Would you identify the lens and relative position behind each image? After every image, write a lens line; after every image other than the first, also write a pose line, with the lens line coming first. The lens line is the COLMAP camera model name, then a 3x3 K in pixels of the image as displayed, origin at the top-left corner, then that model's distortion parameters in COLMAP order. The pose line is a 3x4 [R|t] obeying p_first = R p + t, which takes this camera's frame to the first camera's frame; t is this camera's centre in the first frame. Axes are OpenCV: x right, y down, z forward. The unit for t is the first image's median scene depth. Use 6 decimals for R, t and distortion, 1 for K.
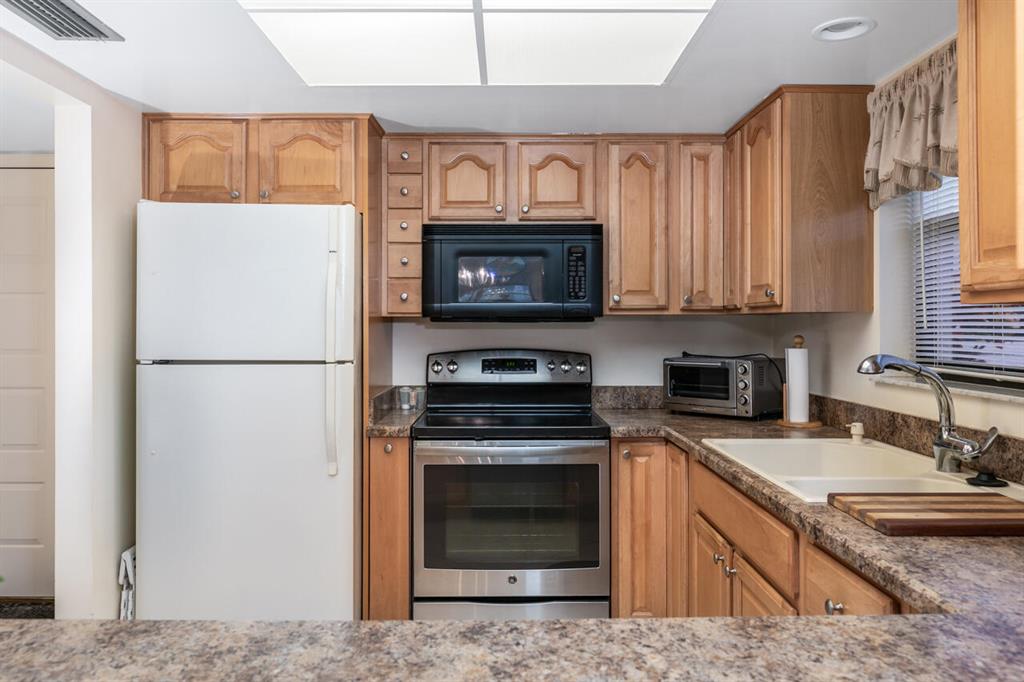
lens RADIAL K [[770.4, 0, 501.7], [0, 770.4, 313.6], [0, 0, 1]] dist [0.008440, 0.003317]
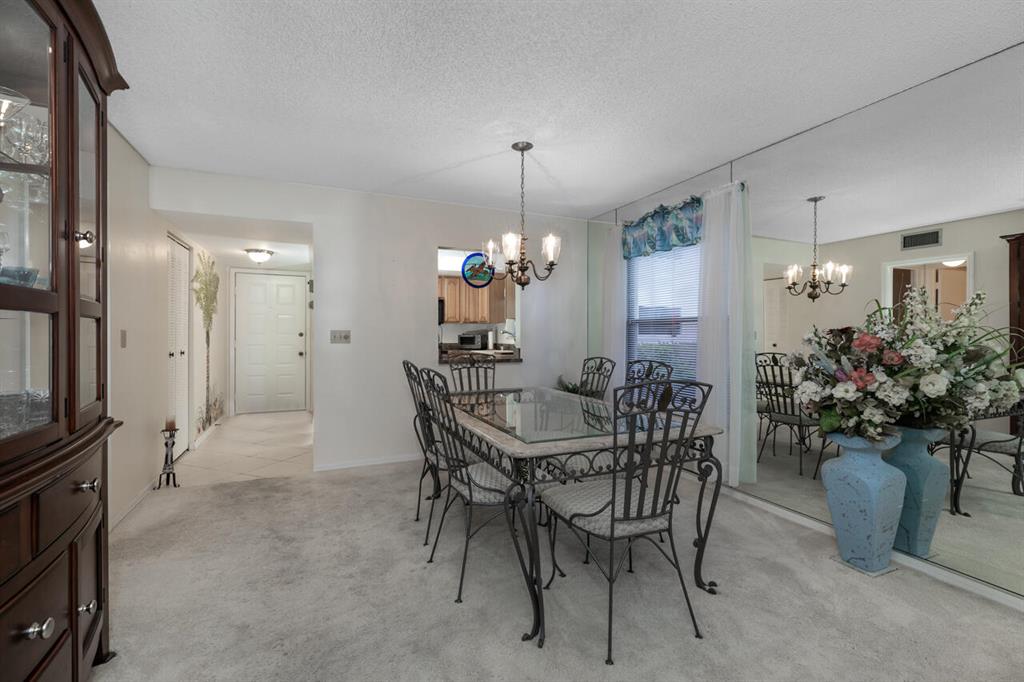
lens RADIAL K [[480.1, 0, 510.1], [0, 480.1, 336.5], [0, 0, 1]] dist [0.004862, -0.001013]
pose [[0.922021, 0.001370, 0.387137, -0.476337], [-0.009014, 0.999799, 0.017930, 0.021812], [-0.387035, -0.020021, 0.921848, -1.300354]]
